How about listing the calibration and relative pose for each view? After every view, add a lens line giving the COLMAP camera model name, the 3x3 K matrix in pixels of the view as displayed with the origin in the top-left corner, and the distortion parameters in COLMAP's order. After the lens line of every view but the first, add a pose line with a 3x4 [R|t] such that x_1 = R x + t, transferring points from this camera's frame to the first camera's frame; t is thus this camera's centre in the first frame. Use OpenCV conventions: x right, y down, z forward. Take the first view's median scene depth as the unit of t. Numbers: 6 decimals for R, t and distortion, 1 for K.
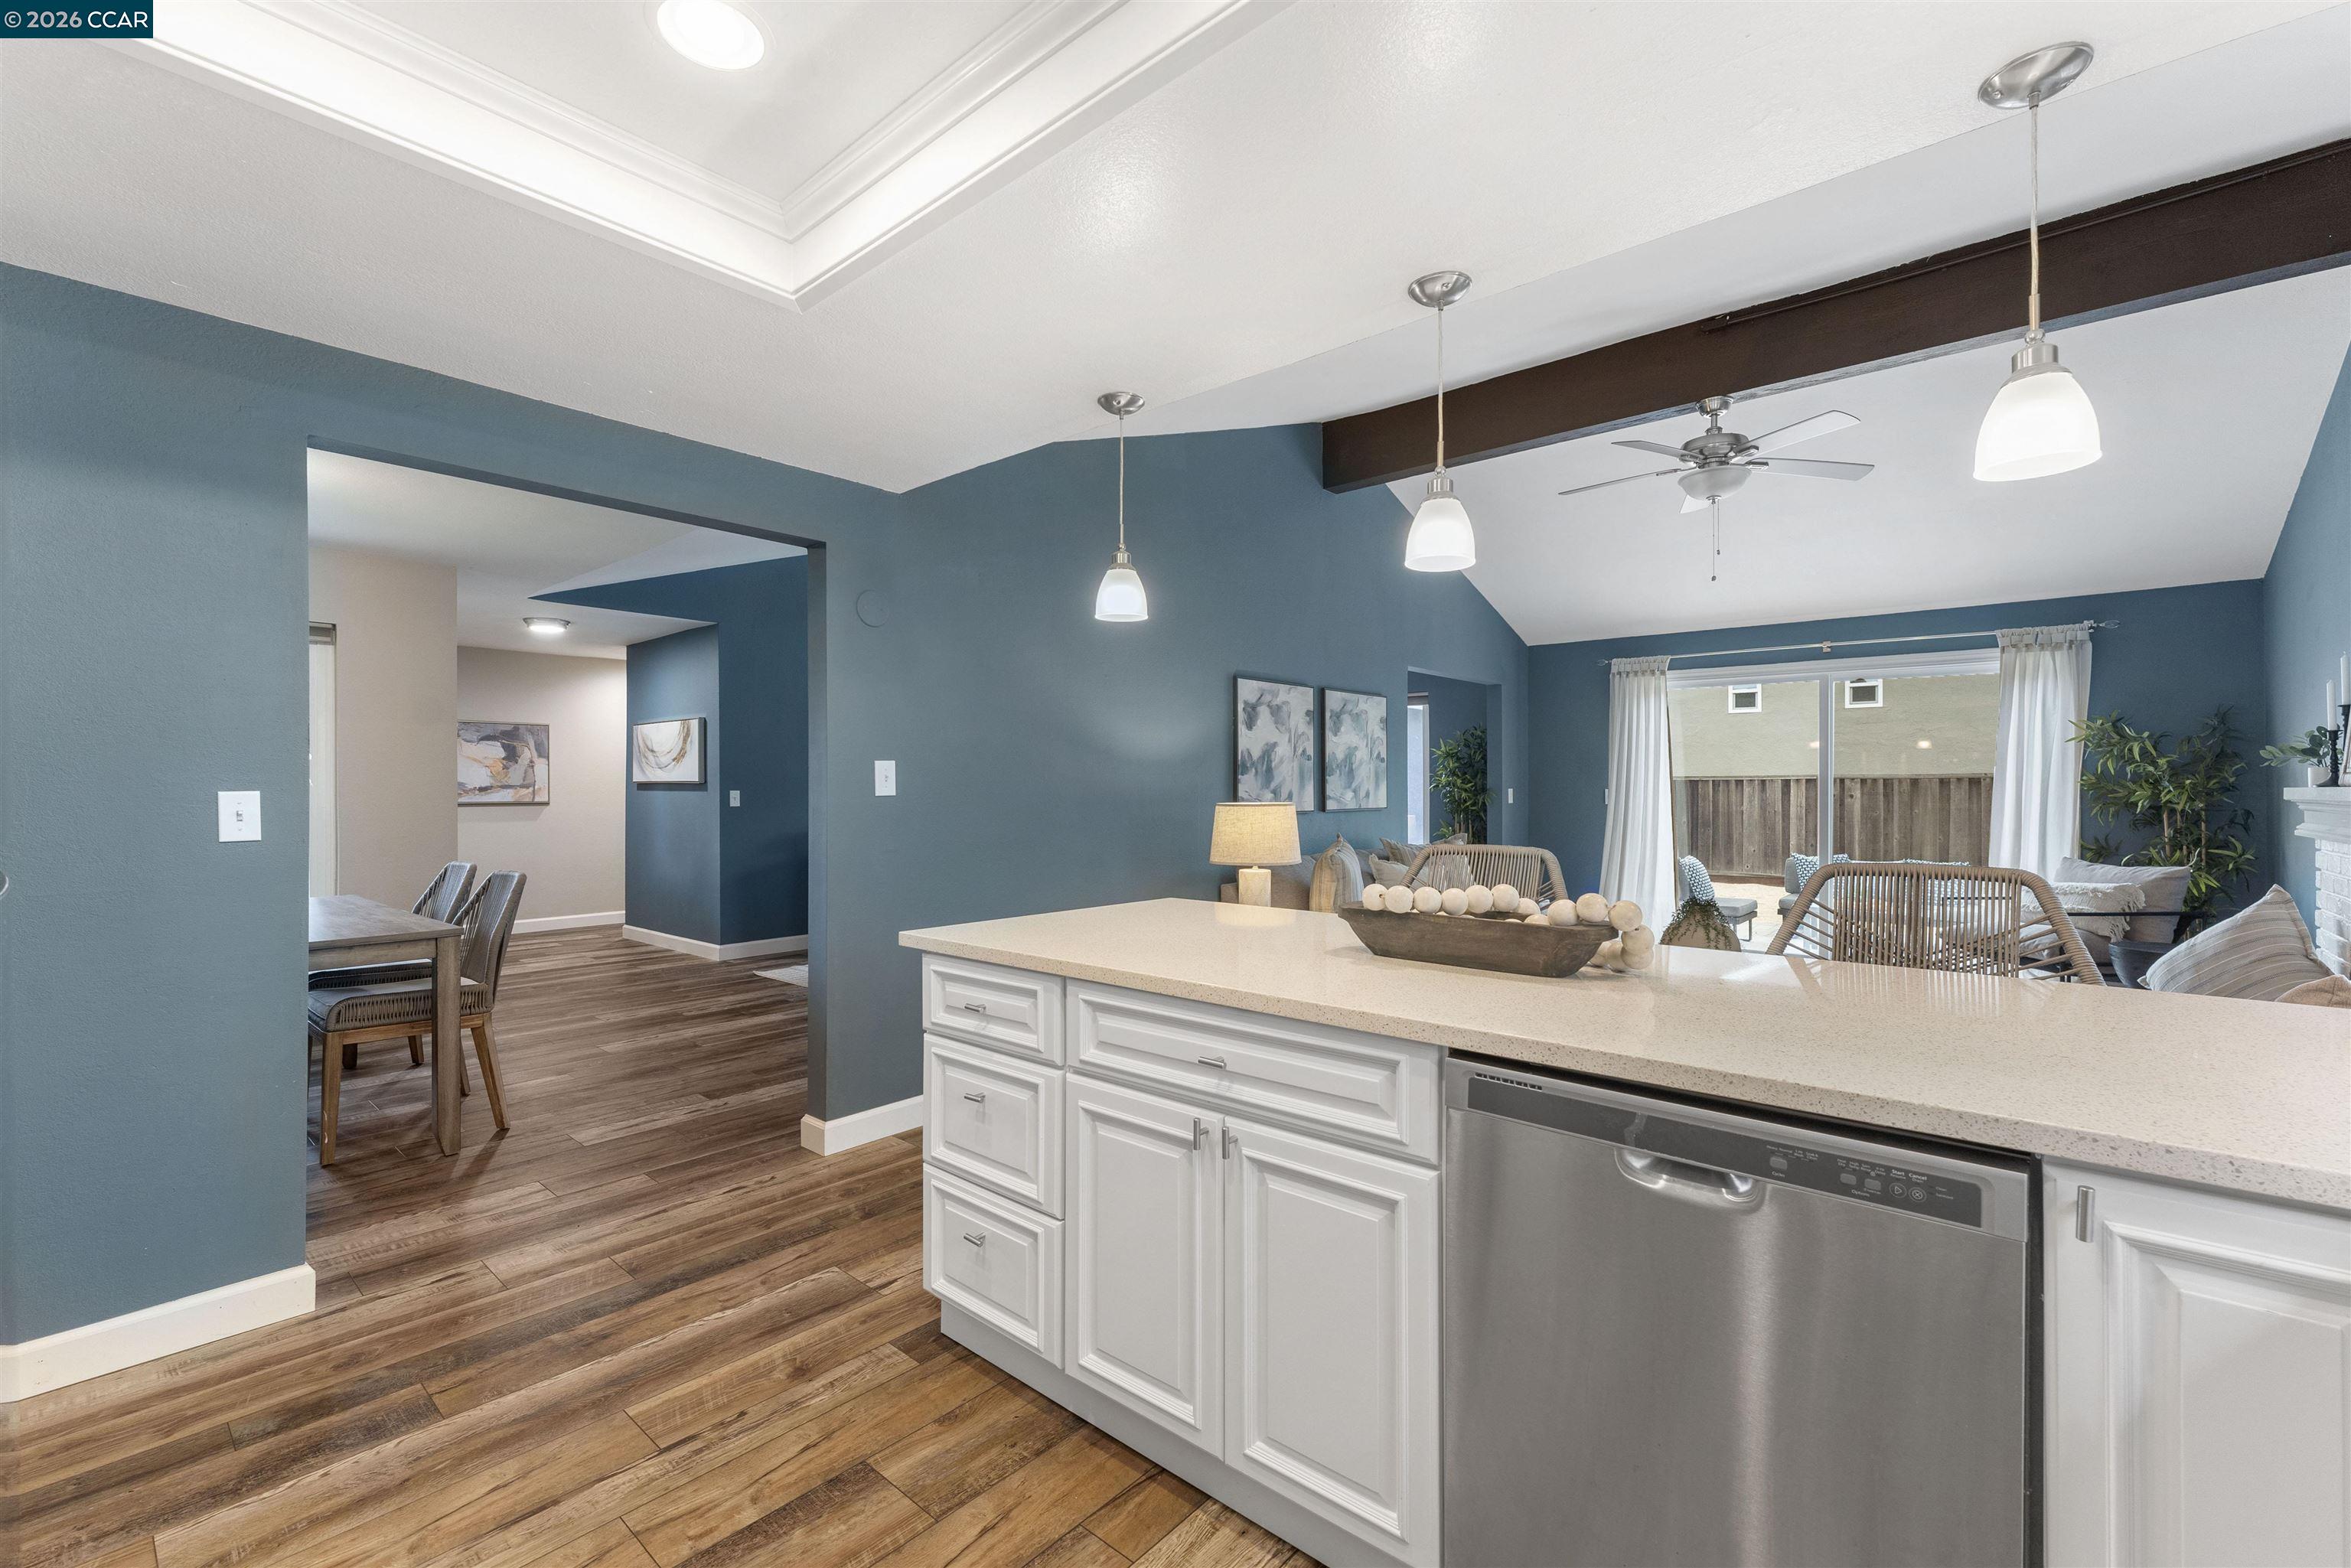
lens RADIAL K [[982.4, 0, 1175.5], [0, 982.4, 784.0], [0, 0, 1]] dist [0.000872, 0.000401]
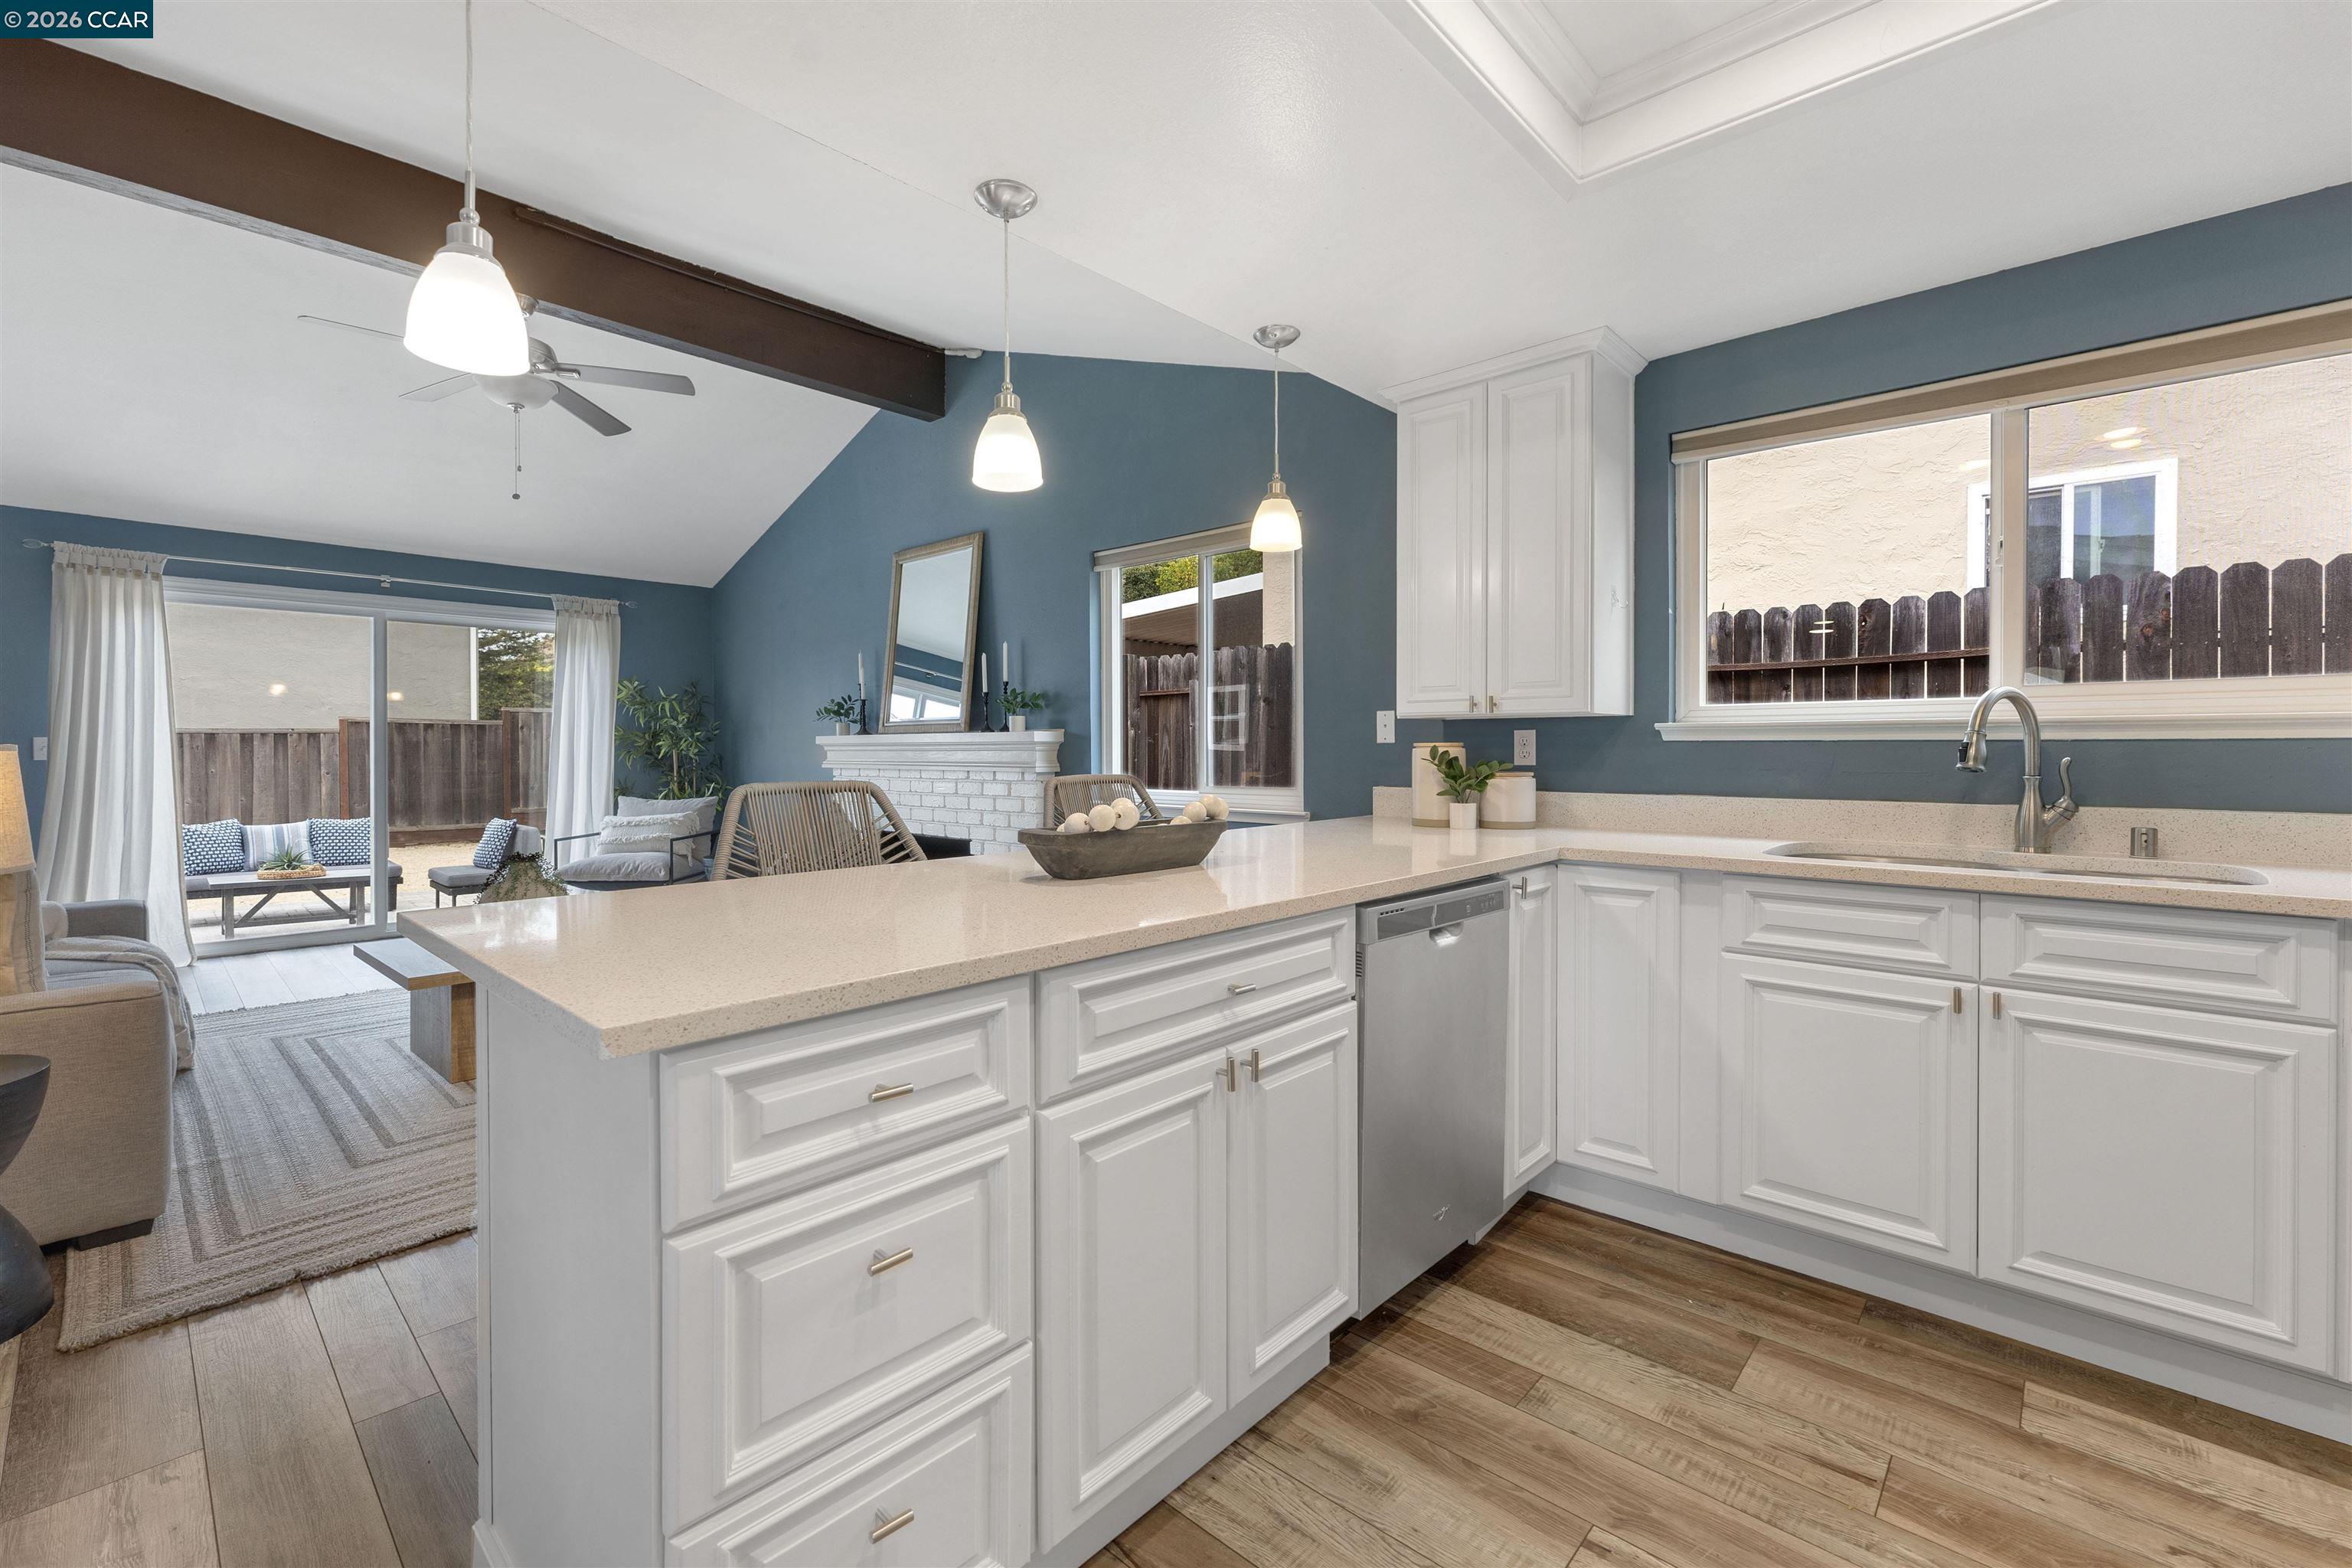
lens RADIAL K [[993.8, 0, 1162.2], [0, 993.8, 753.2], [0, 0, 1]] dist [-0.001093, -0.000111]
pose [[0.038916, -0.005305, 0.999228, -0.270451], [-0.002016, 0.999983, 0.005387, 0.014912], [-0.999240, -0.002225, 0.038905, 0.305779]]
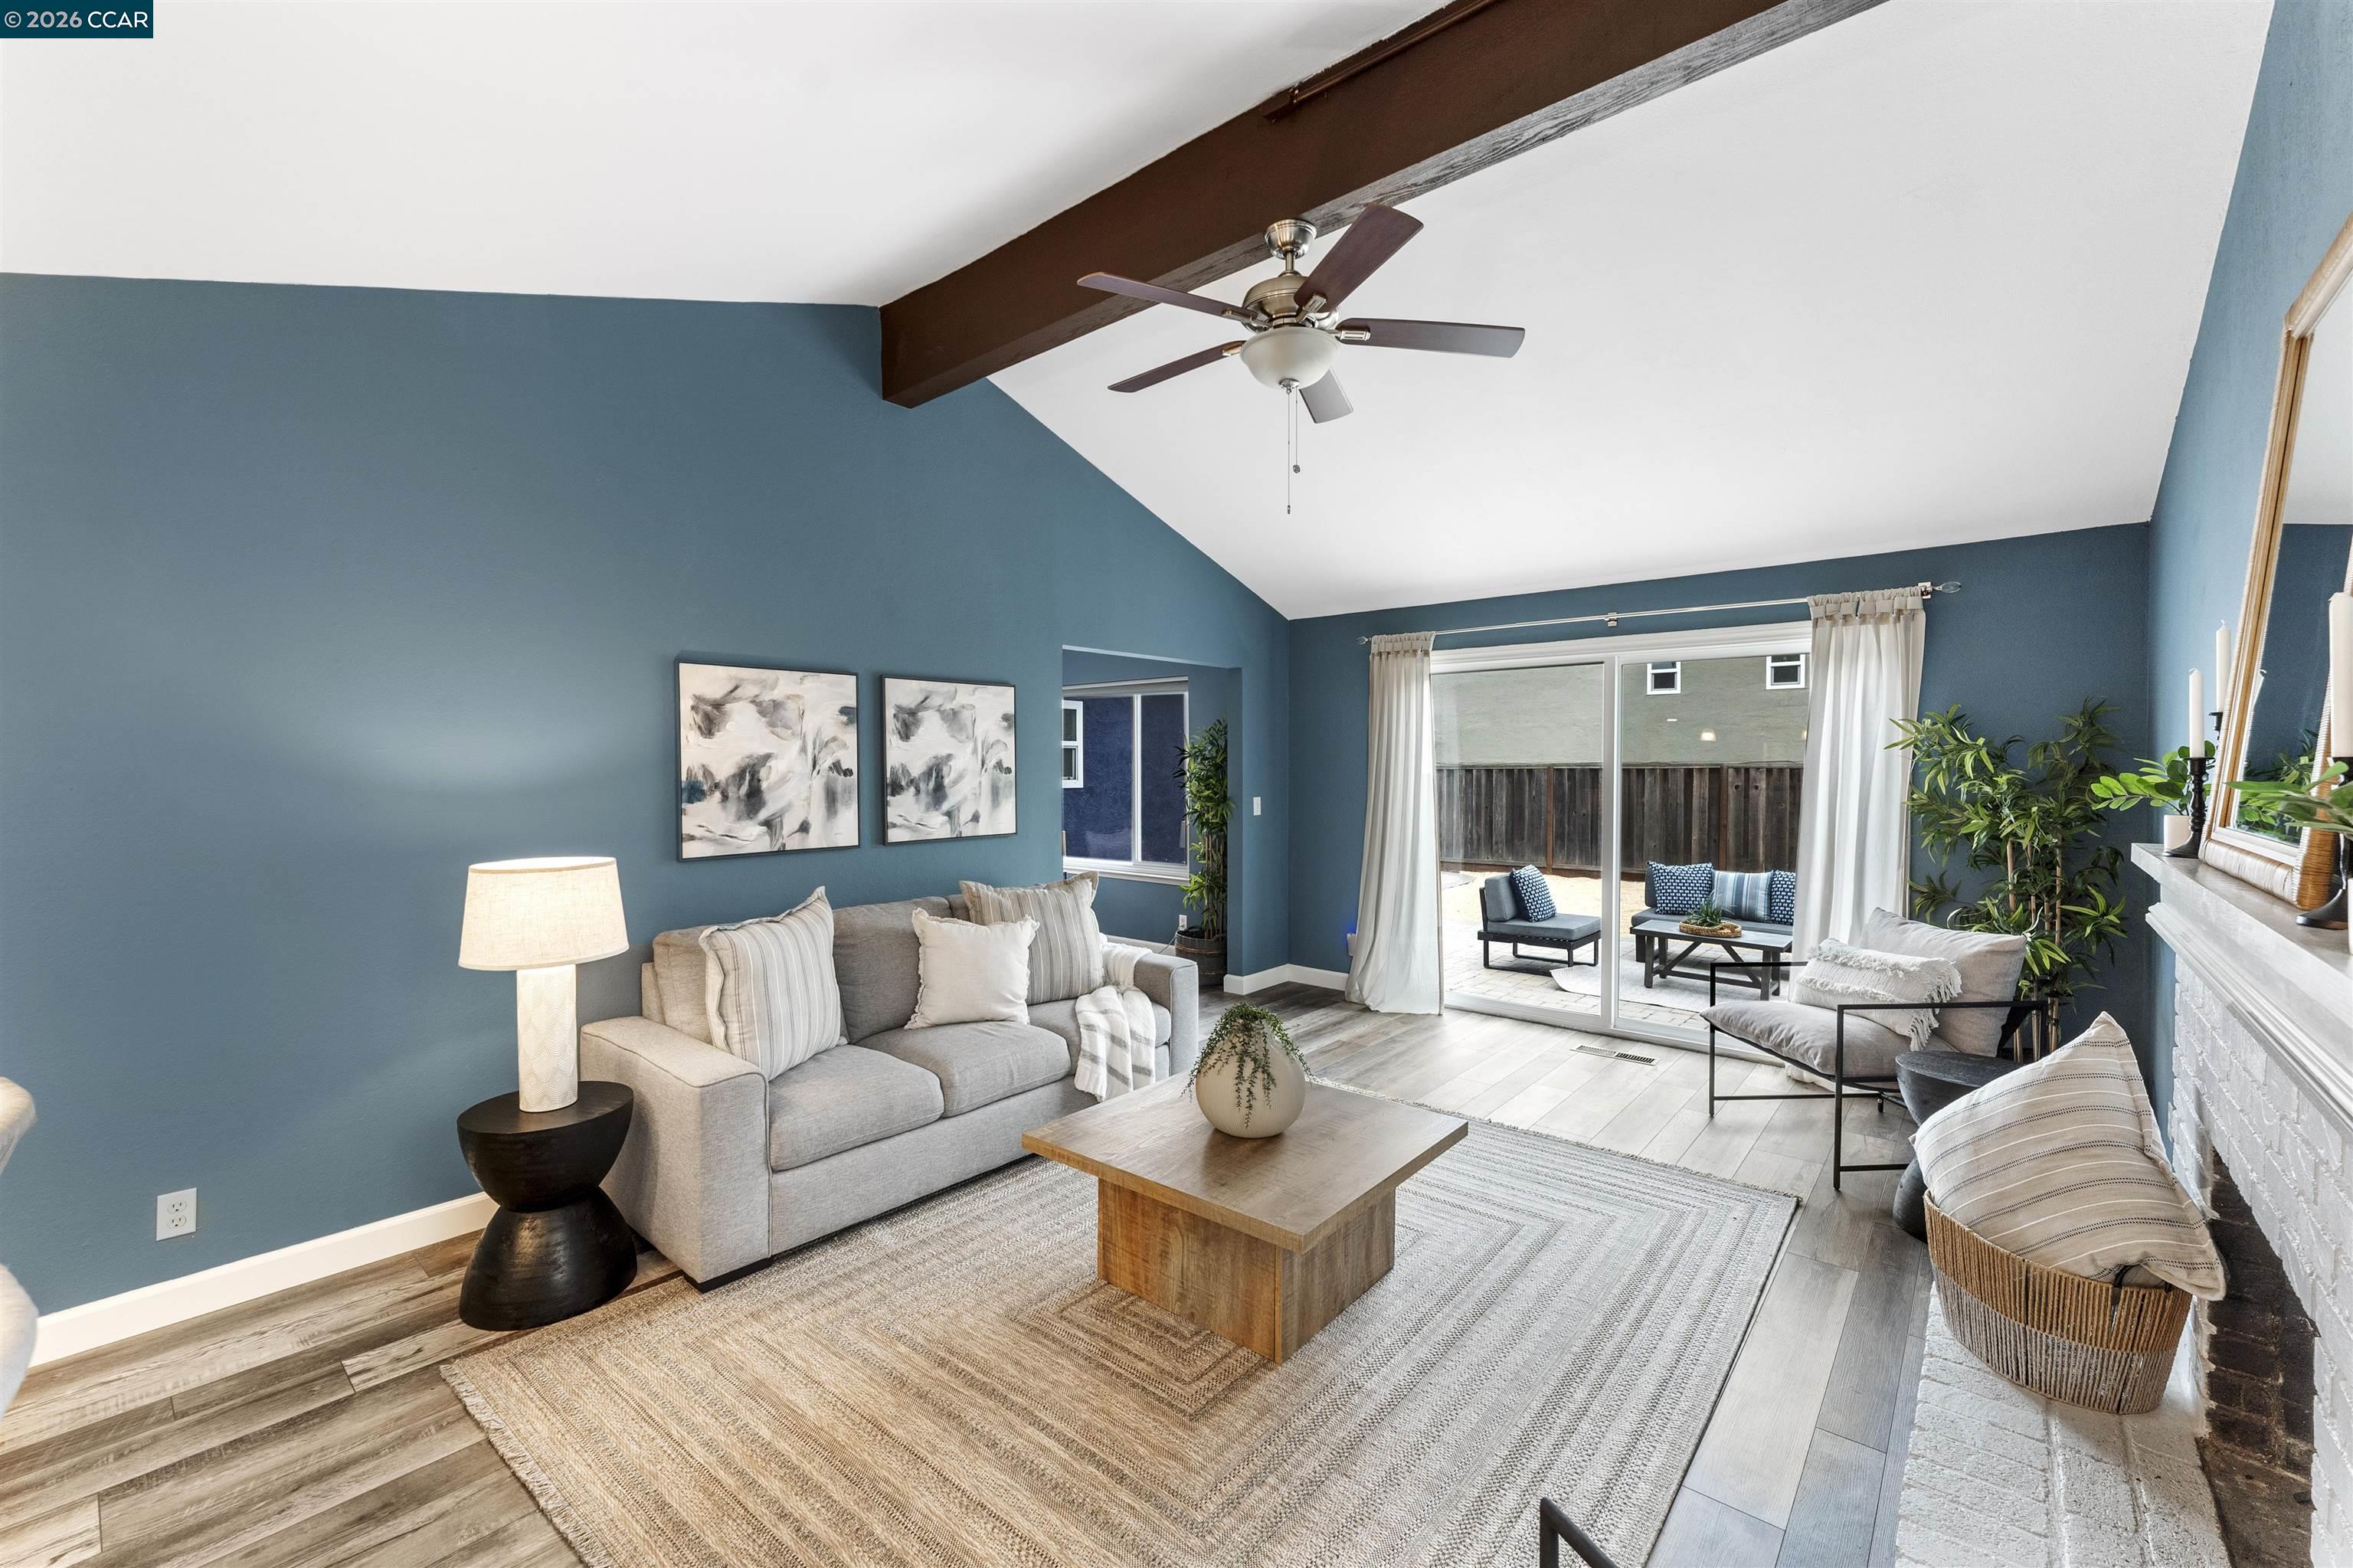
lens RADIAL K [[966.7, 0, 1175.9], [0, 966.7, 788.4], [0, 0, 1]] dist [-0.000037, 0.000124]
pose [[0.999944, -0.002232, 0.010369, 0.378567], [0.001941, 0.999606, 0.028013, -0.035339], [-0.010427, -0.027992, 0.999554, 0.292213]]
